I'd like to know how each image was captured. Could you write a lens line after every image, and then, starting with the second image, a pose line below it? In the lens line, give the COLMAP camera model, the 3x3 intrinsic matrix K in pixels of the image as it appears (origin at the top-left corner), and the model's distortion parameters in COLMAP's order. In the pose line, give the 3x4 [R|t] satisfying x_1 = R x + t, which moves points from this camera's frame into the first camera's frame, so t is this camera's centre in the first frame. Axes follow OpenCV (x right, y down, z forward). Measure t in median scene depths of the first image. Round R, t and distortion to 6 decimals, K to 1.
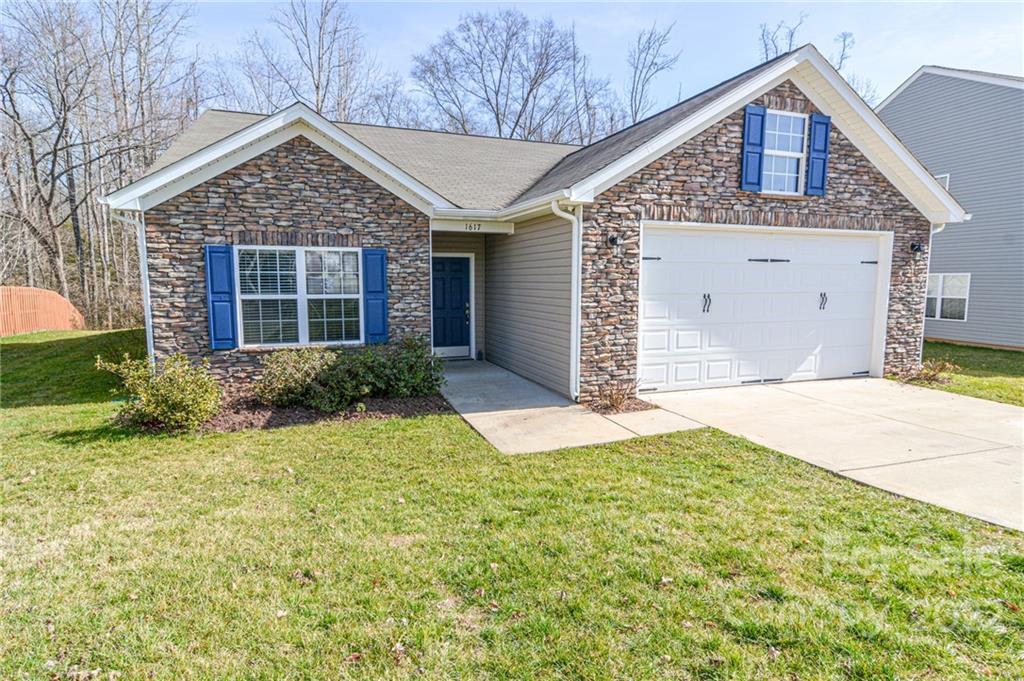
lens RADIAL K [[547.7, 0, 510.3], [0, 547.7, 340.7], [0, 0, 1]] dist [0.006907, -0.006567]
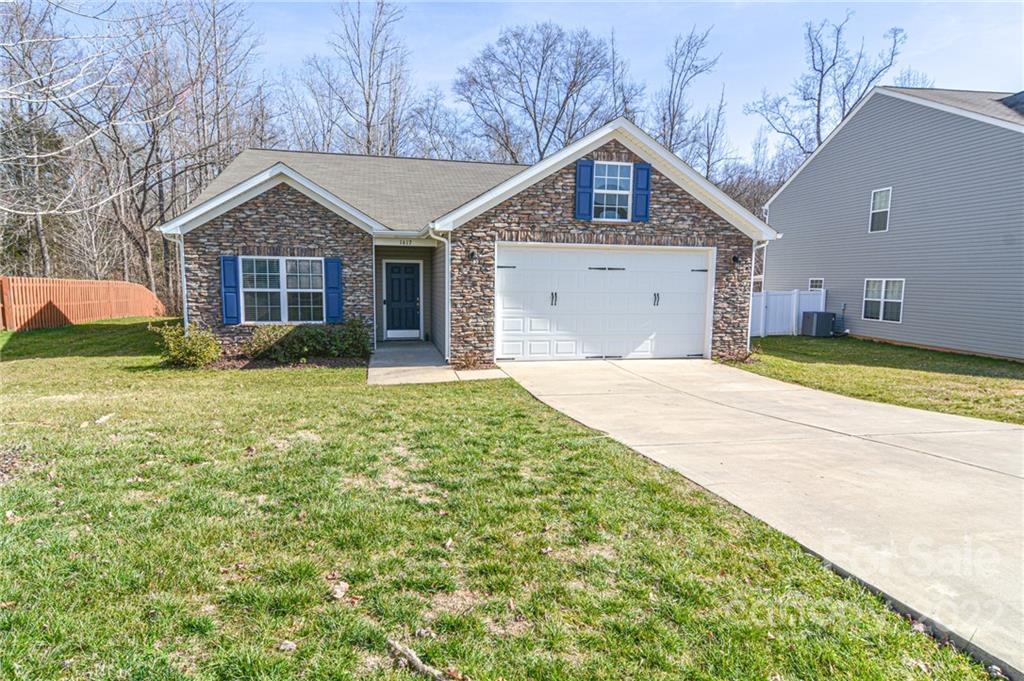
lens RADIAL K [[568.3, 0, 511.6], [0, 568.3, 342.0], [0, 0, 1]] dist [0.009086, -0.003687]
pose [[0.991512, 0.025475, -0.127497, 0.407103], [-0.025472, 0.999674, 0.001650, 0.038913], [0.127497, 0.001612, 0.991838, -0.422881]]
